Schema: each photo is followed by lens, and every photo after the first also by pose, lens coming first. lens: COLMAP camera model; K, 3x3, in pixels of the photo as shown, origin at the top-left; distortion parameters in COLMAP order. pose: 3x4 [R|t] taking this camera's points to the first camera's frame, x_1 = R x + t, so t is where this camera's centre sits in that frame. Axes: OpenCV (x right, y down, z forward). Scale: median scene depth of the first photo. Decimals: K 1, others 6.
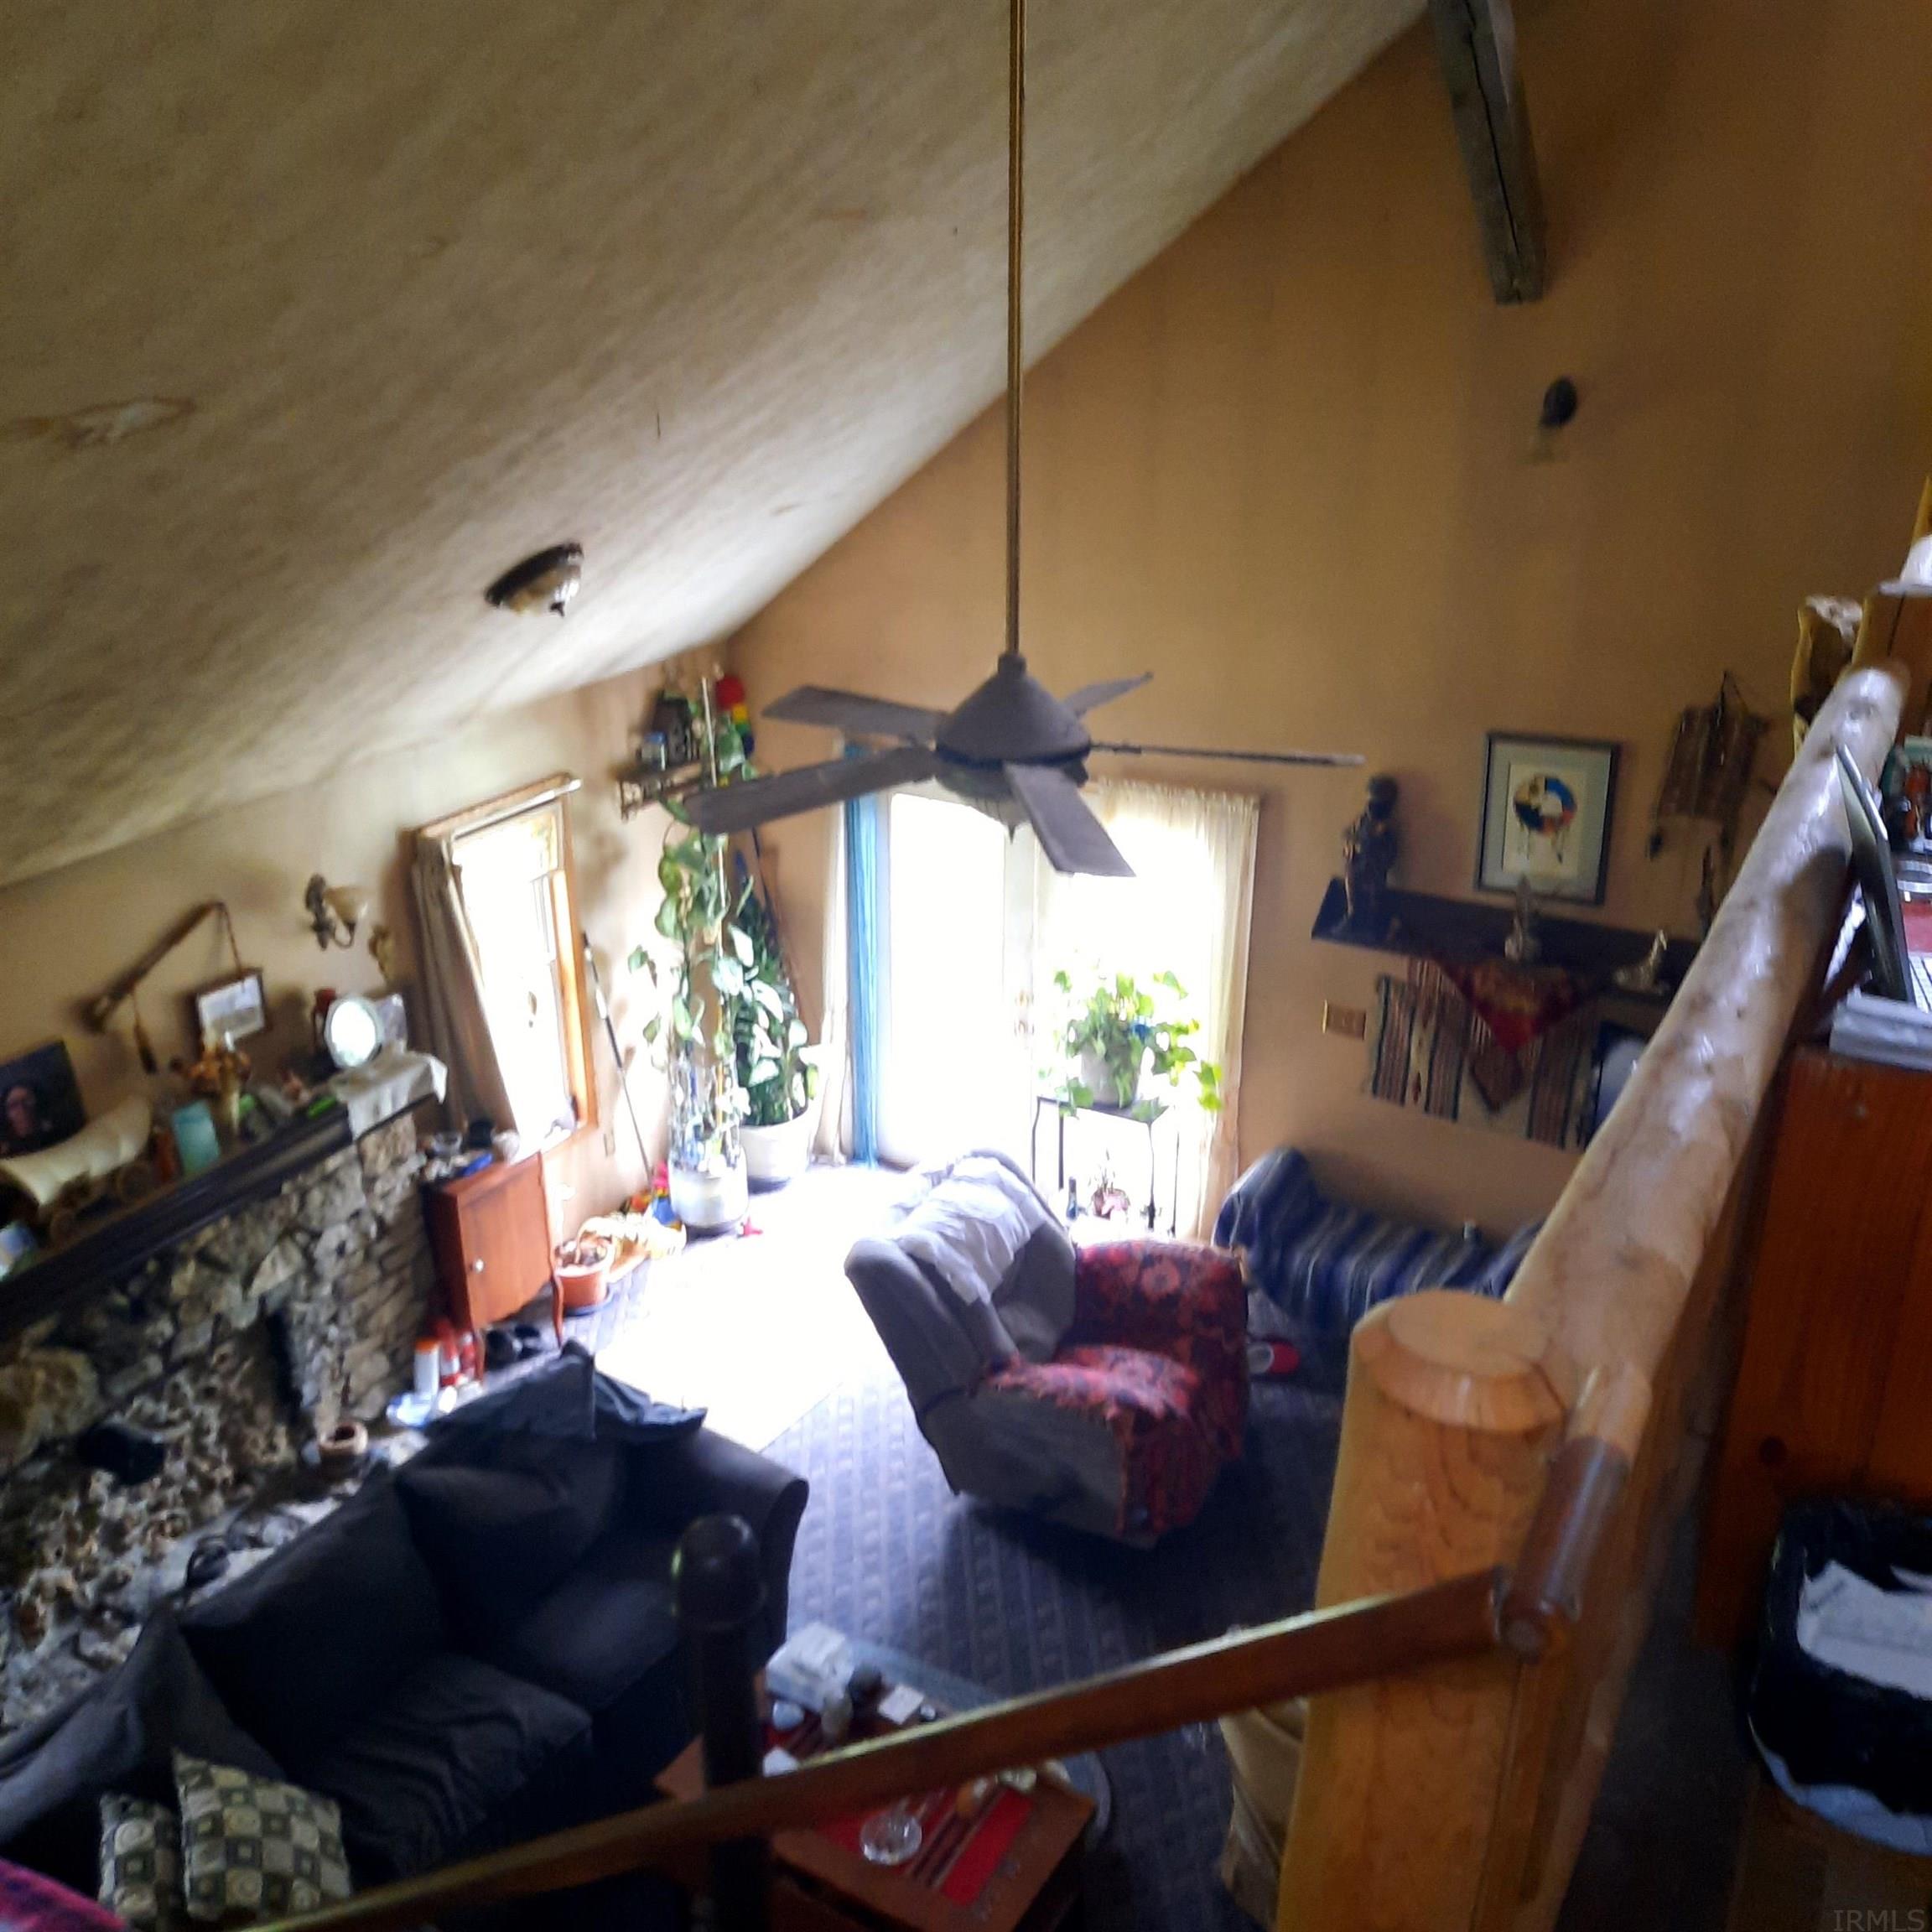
lens RADIAL K [[1844.7, 0, 966.0], [0, 1844.7, 966.0], [0, 0, 1]] dist [-0.000741, -0.000656]
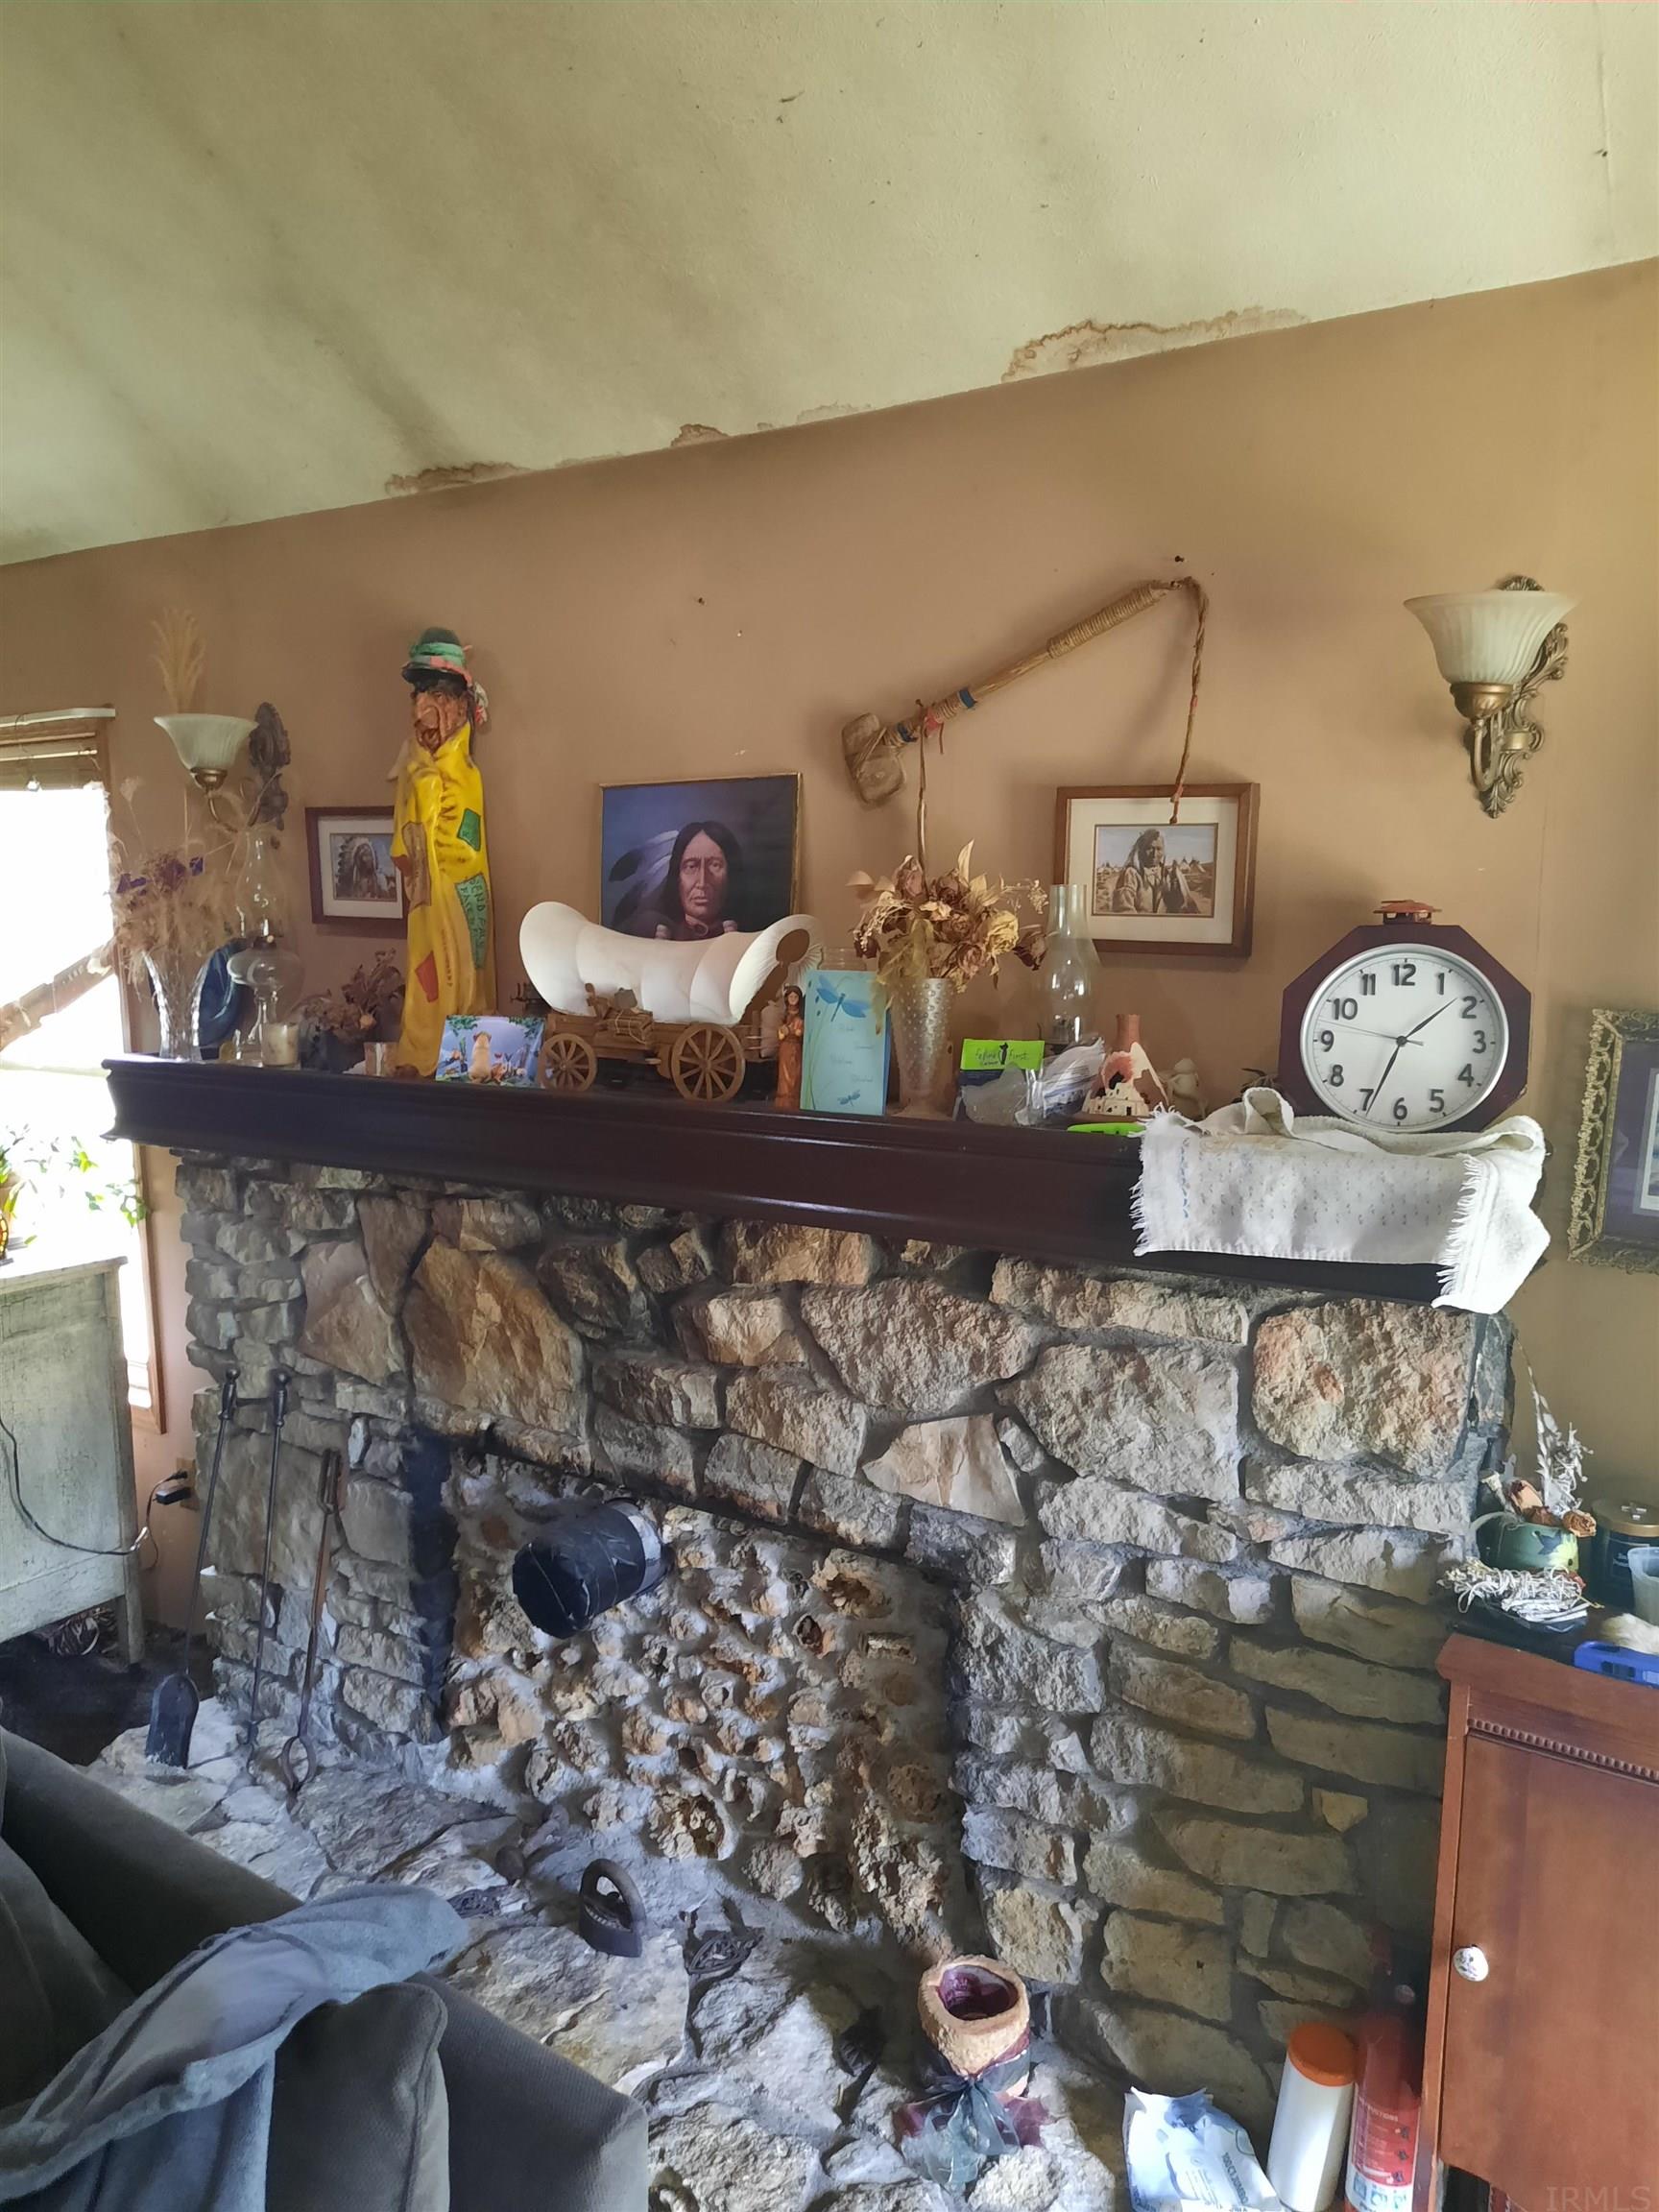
lens RADIAL K [[1605.5, 0, 797.5], [0, 1605.5, 1093.1], [0, 0, 1]] dist [0.062875, -0.063503]
pose [[-0.073919, 0.139787, -0.987419, -0.024393], [-0.390516, 0.906999, 0.157636, 0.044395], [0.917624, 0.397255, -0.012455, 0.965250]]
